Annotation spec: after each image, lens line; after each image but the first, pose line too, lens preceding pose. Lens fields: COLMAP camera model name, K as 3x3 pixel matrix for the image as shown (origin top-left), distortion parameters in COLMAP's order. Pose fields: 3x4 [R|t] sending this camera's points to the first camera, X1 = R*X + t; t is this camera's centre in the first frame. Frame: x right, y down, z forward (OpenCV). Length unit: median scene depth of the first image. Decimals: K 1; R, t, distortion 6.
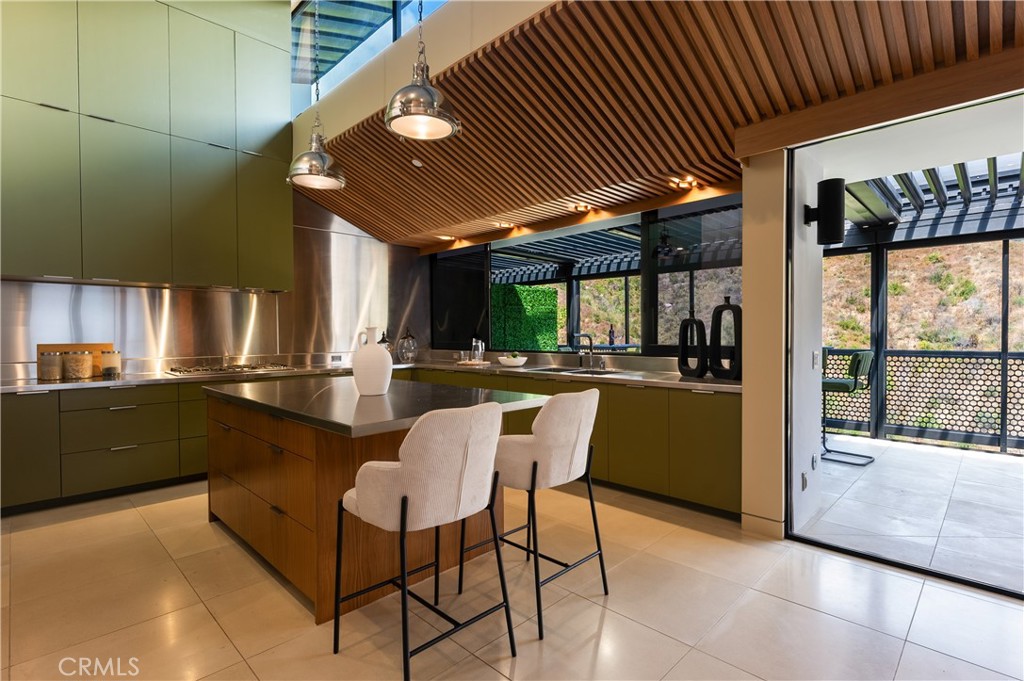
lens RADIAL K [[494.1, 0, 539.0], [0, 494.1, 344.1], [0, 0, 1]] dist [-0.001907, -0.000407]
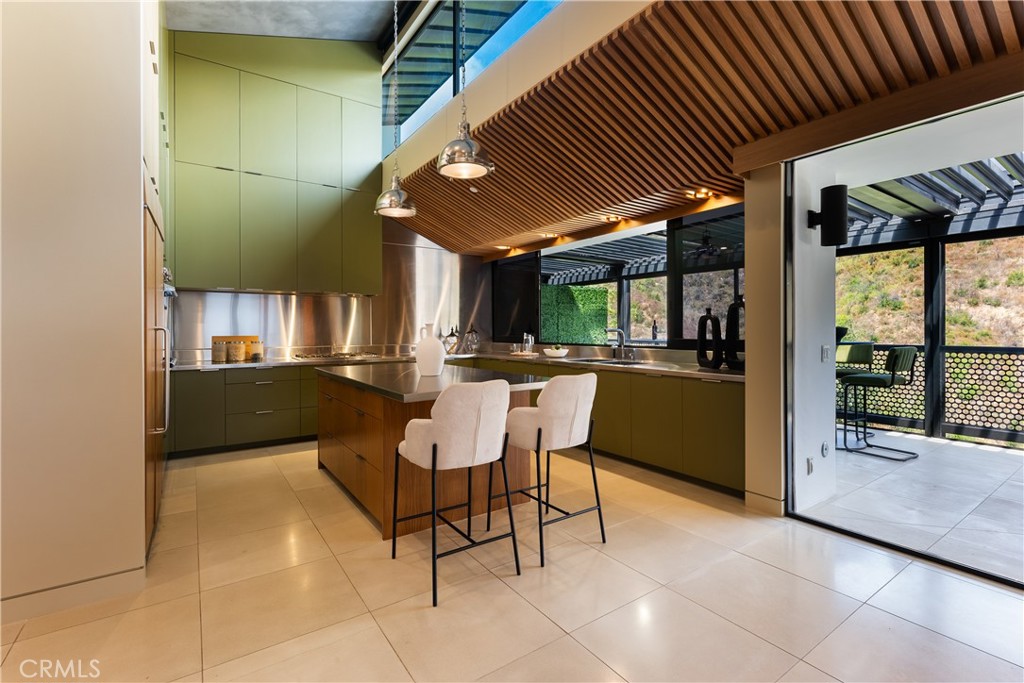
lens RADIAL K [[462.1, 0, 508.3], [0, 462.1, 332.1], [0, 0, 1]] dist [-0.001571, -0.000197]
pose [[0.976524, 0.002157, -0.215399, 0.094108], [-0.005205, 0.999894, -0.013585, 0.002487], [0.215347, 0.014387, 0.976432, -0.107670]]
